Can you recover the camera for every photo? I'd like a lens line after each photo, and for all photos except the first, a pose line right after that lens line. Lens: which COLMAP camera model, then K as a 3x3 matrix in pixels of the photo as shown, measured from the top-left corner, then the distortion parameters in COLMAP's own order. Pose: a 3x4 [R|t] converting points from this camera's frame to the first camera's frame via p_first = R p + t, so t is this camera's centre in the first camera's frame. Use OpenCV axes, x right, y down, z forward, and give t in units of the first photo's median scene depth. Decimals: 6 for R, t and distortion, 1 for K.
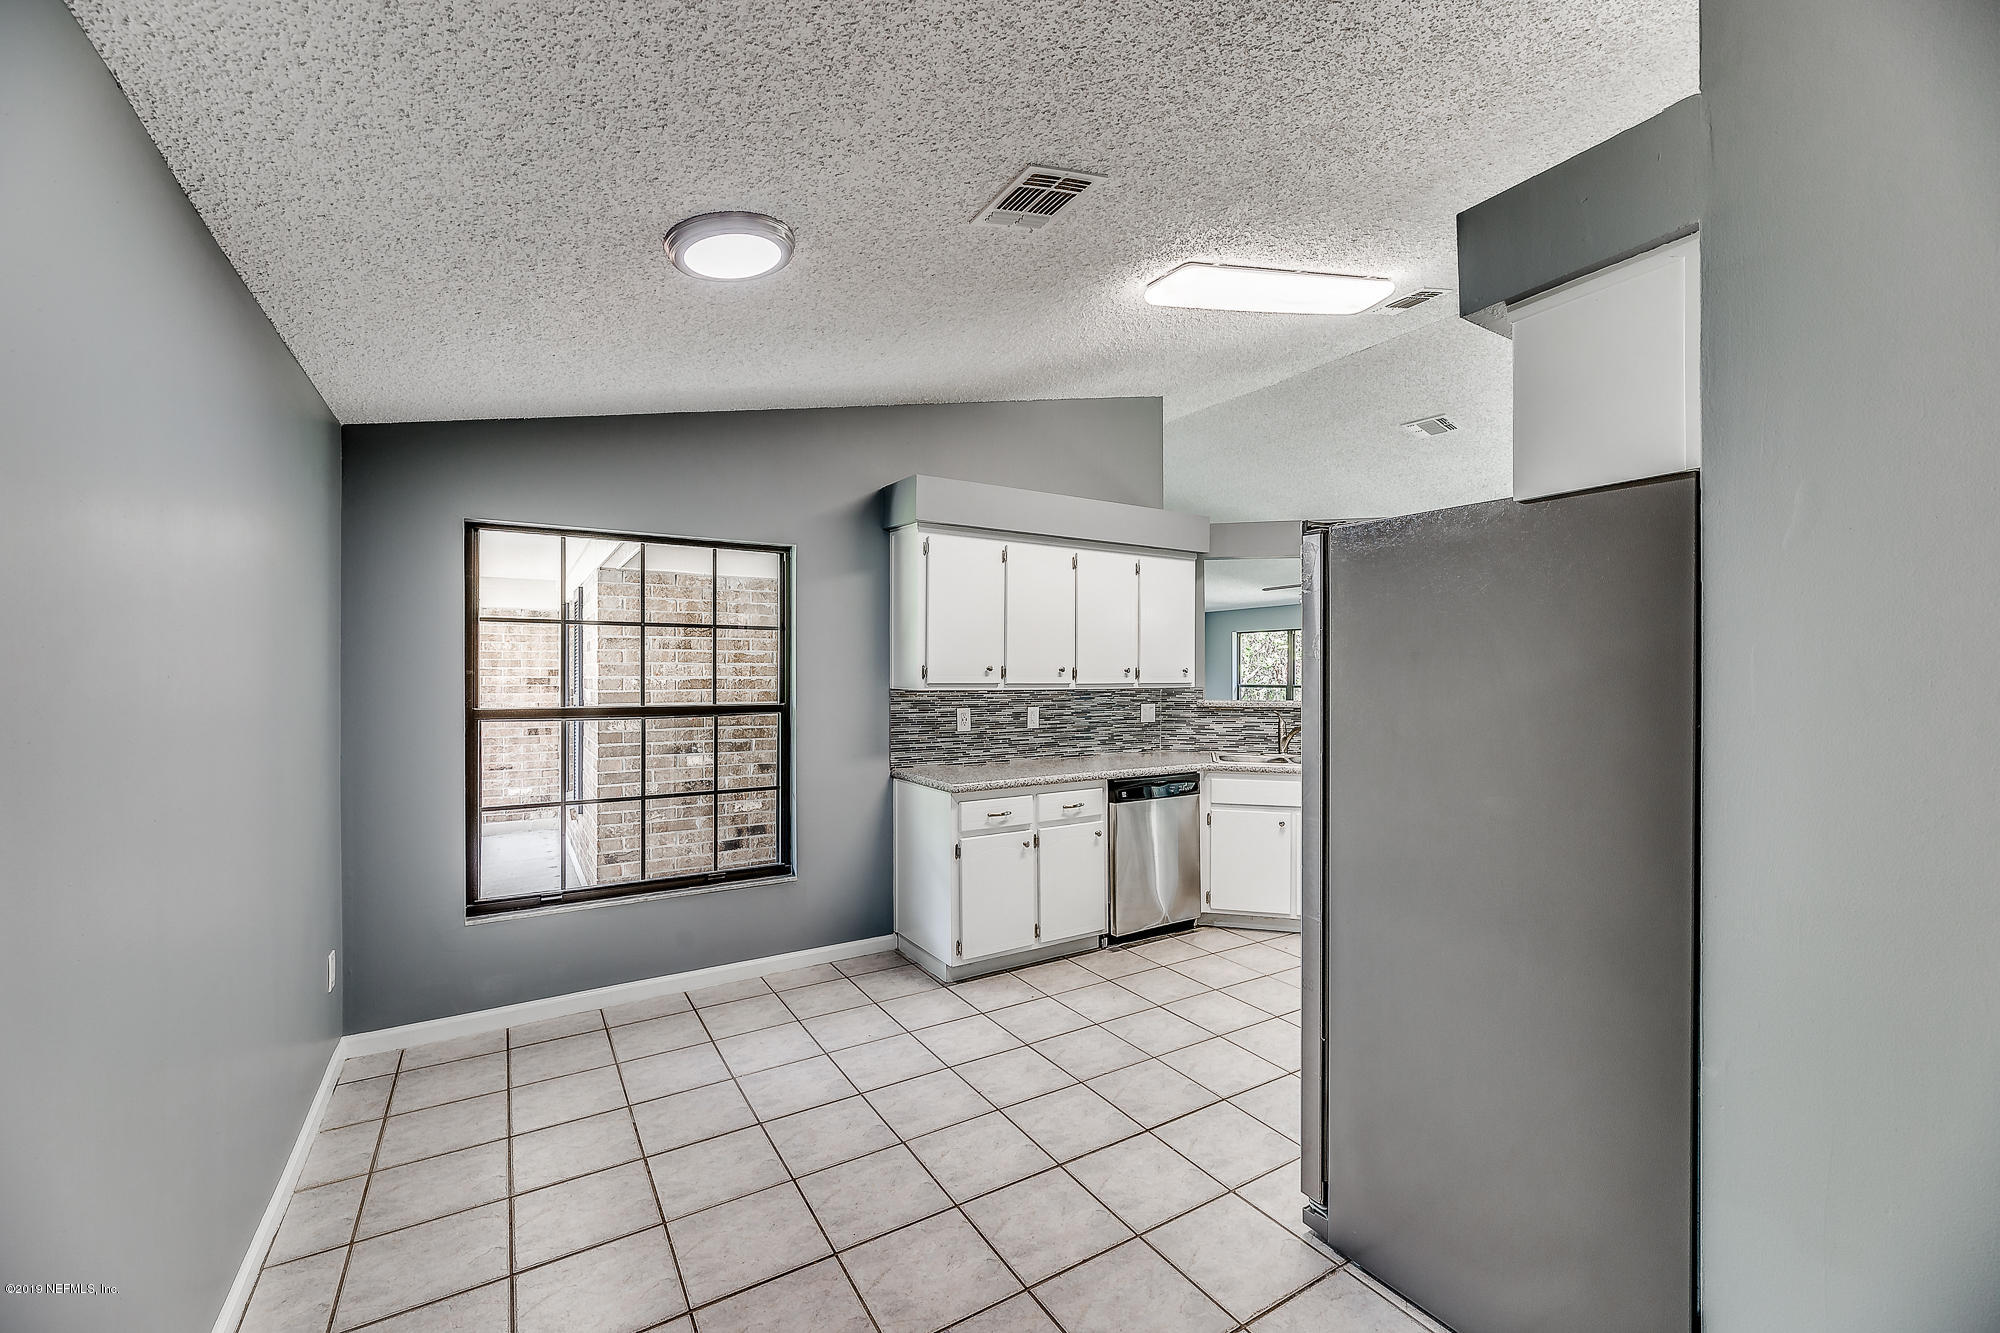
lens RADIAL K [[804.3, 0, 993.5], [0, 804.3, 677.6], [0, 0, 1]] dist [0.002793, 0.000408]
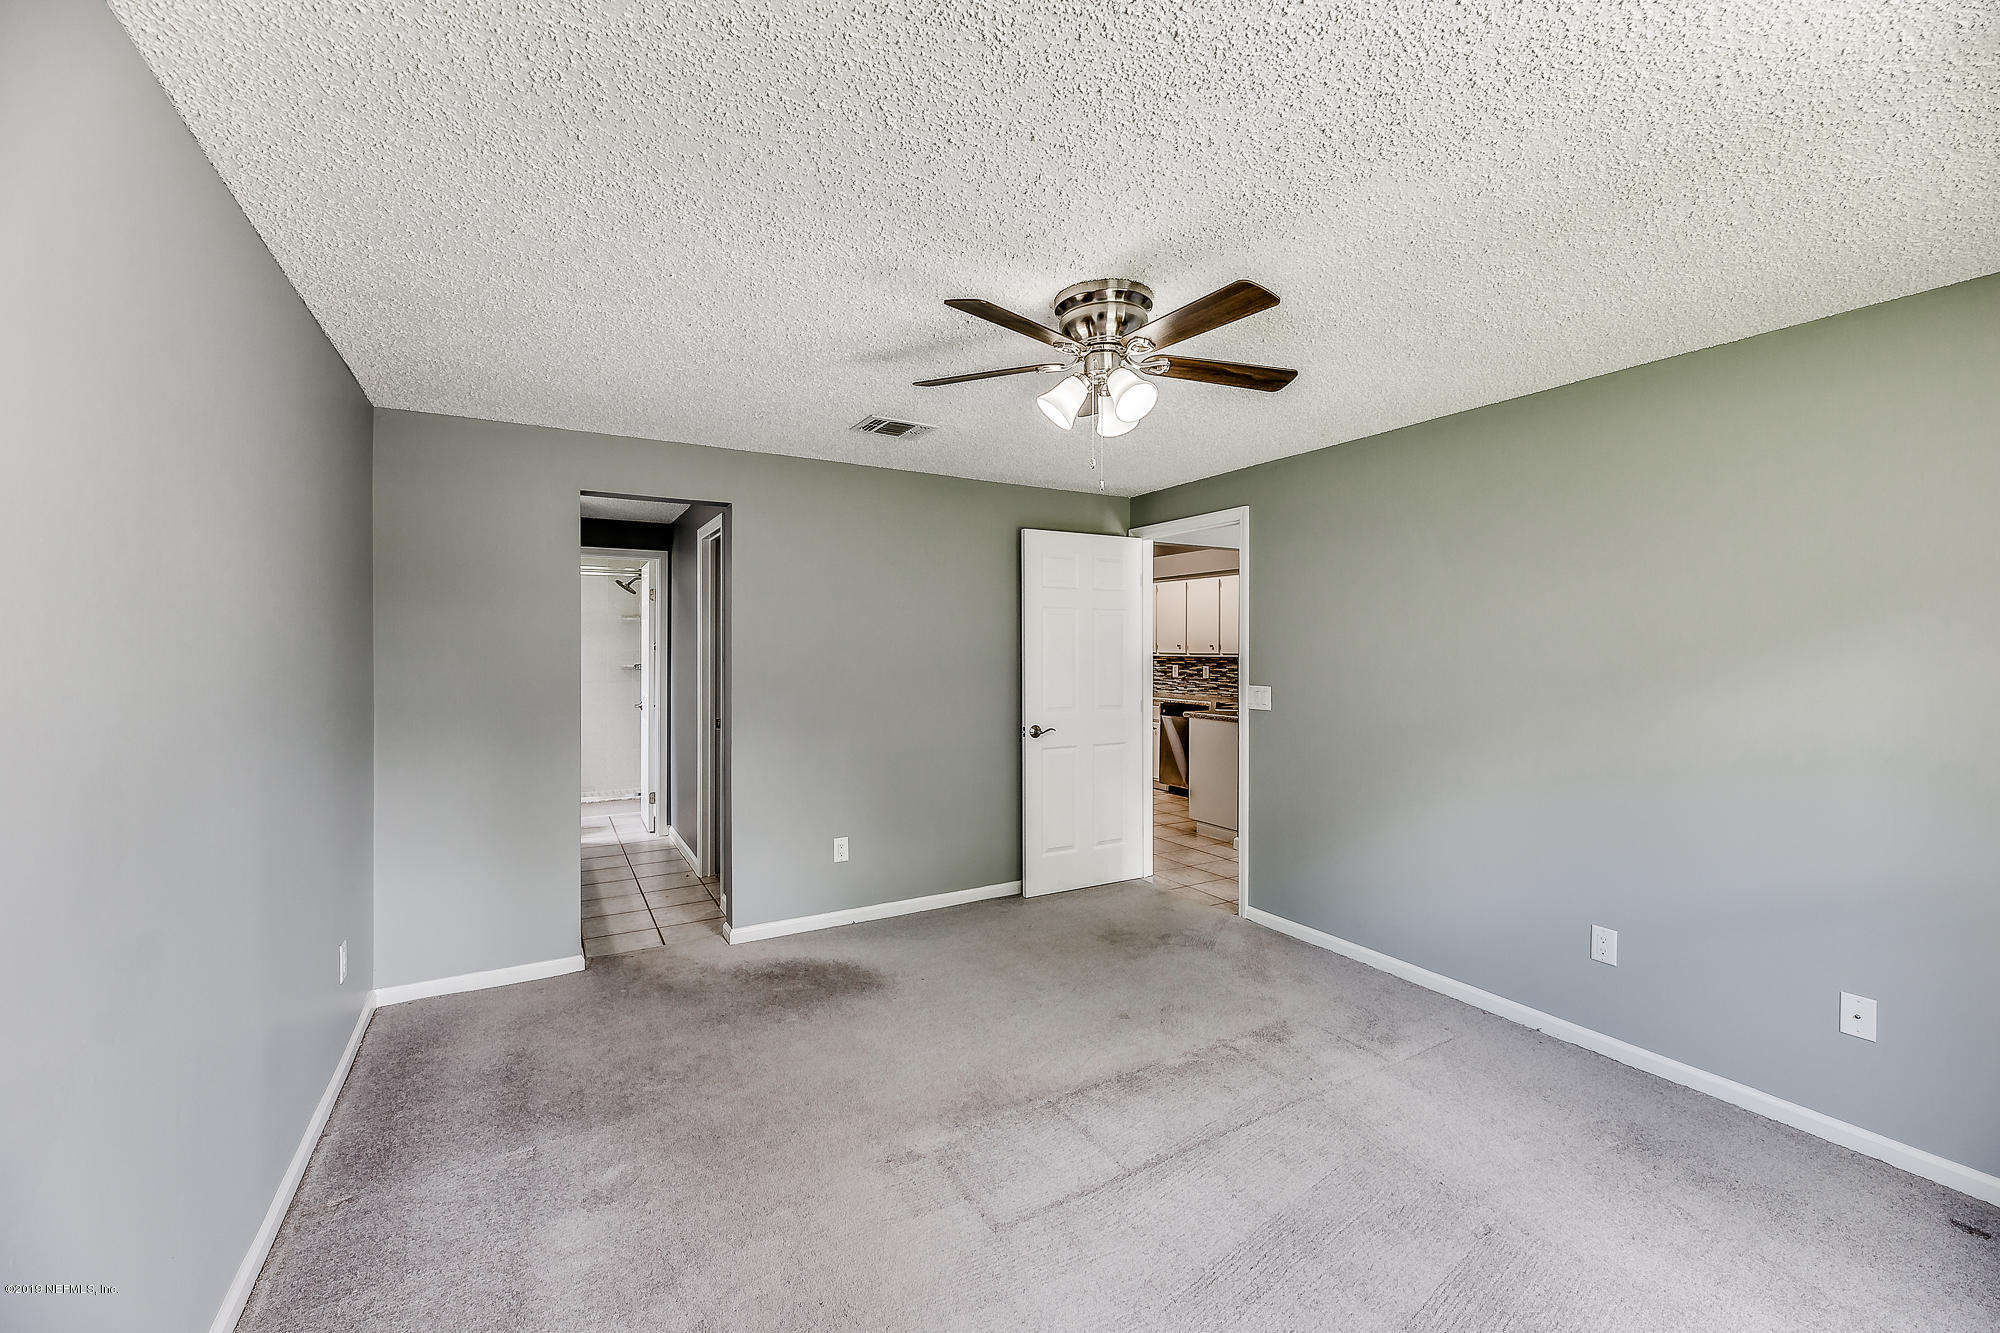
lens RADIAL K [[804.3, 0, 998.4], [0, 804.3, 659.0], [0, 0, 1]] dist [0.002793, 0.000408]
pose [[-0.023951, 0.010796, -0.999655, 2.092597], [-0.011193, 0.999876, 0.011066, 0.005038], [0.999650, 0.011454, -0.023827, 0.628066]]
